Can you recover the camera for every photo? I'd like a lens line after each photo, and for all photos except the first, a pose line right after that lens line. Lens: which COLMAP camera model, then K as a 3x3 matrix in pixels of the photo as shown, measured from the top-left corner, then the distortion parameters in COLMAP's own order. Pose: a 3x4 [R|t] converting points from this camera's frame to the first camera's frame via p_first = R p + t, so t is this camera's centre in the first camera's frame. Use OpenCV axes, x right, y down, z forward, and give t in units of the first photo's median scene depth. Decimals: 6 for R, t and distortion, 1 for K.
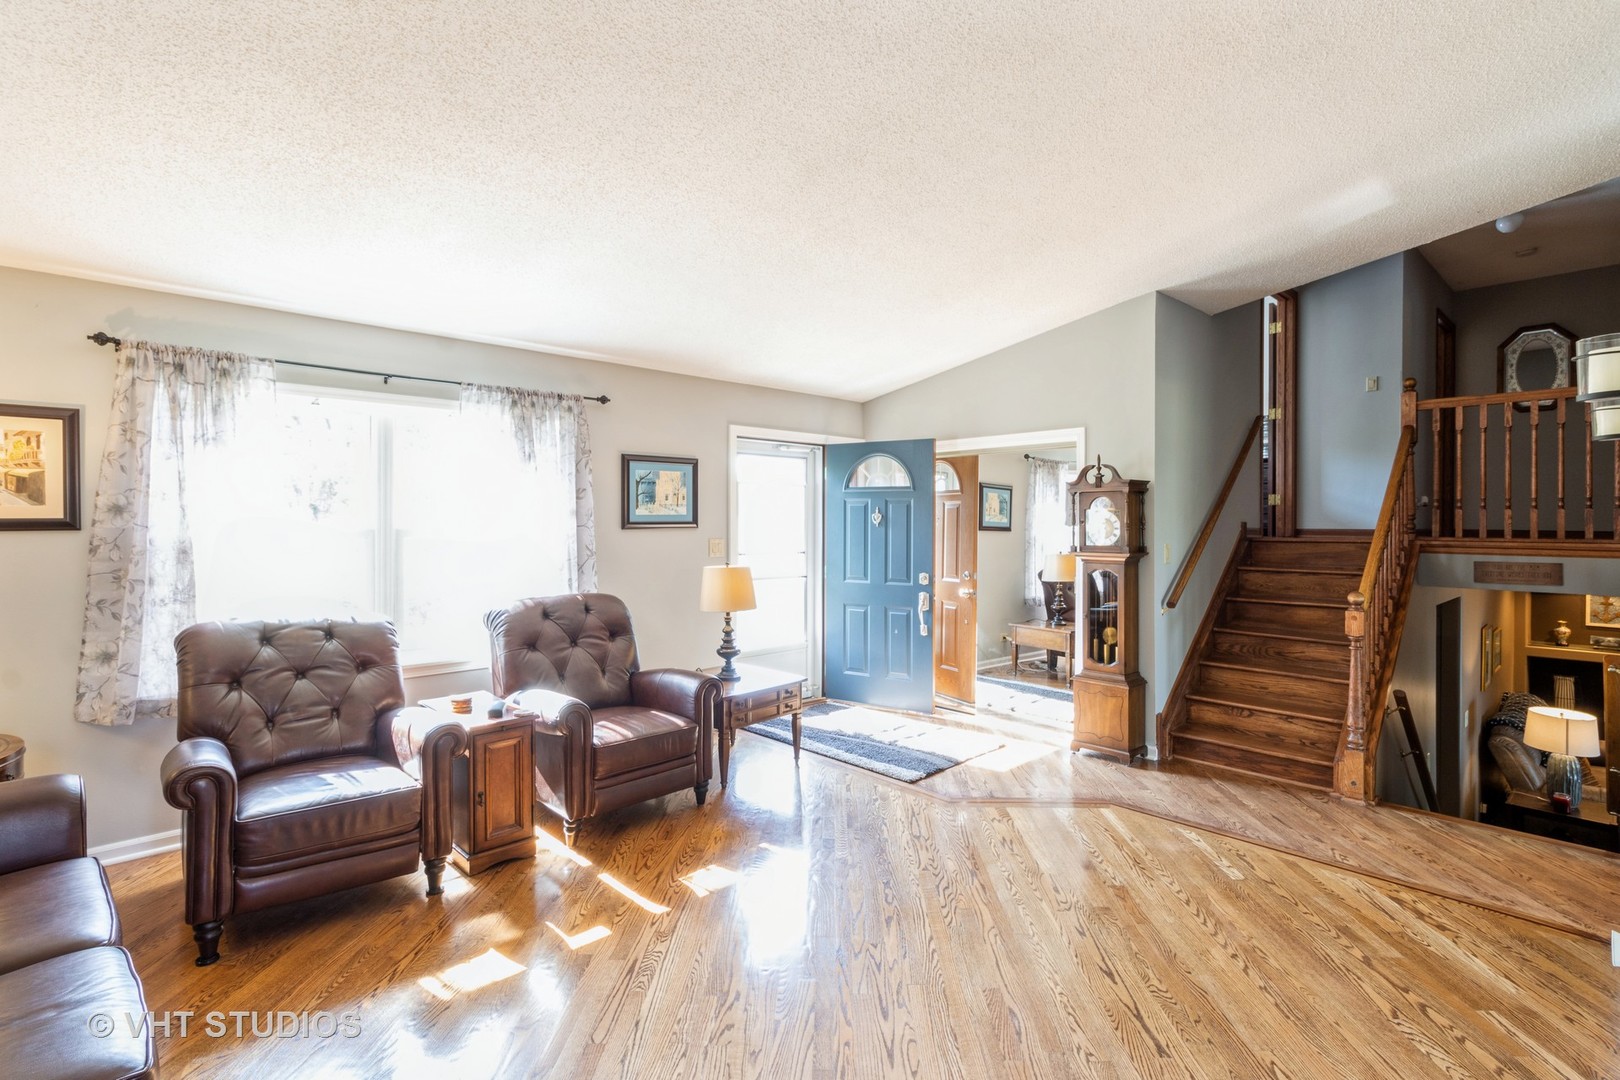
lens RADIAL K [[760.2, 0, 815.2], [0, 760.2, 521.4], [0, 0, 1]] dist [0.000374, 0.000164]
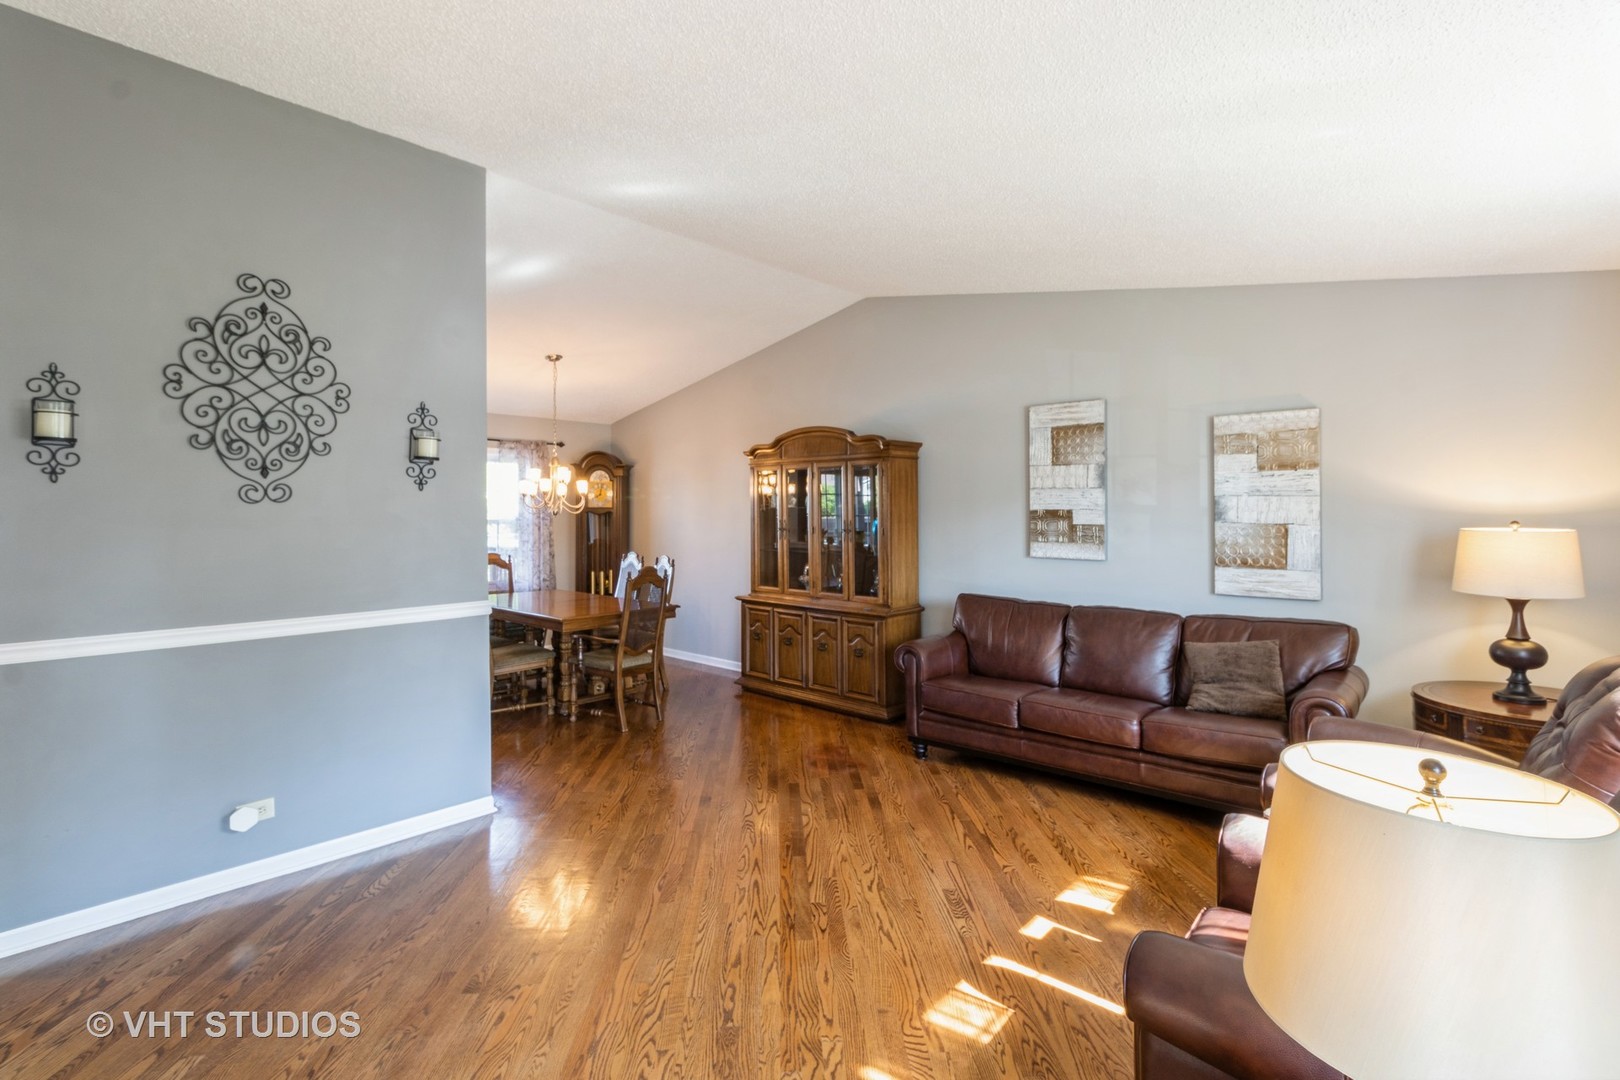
lens RADIAL K [[760.2, 0, 815.2], [0, 760.2, 521.4], [0, 0, 1]] dist [0.000374, 0.000164]
pose [[-0.997153, 0.000446, -0.075404, 0.063112], [-0.000363, 0.999943, 0.010716, -0.006283], [0.075405, 0.010713, -0.997095, 1.665838]]
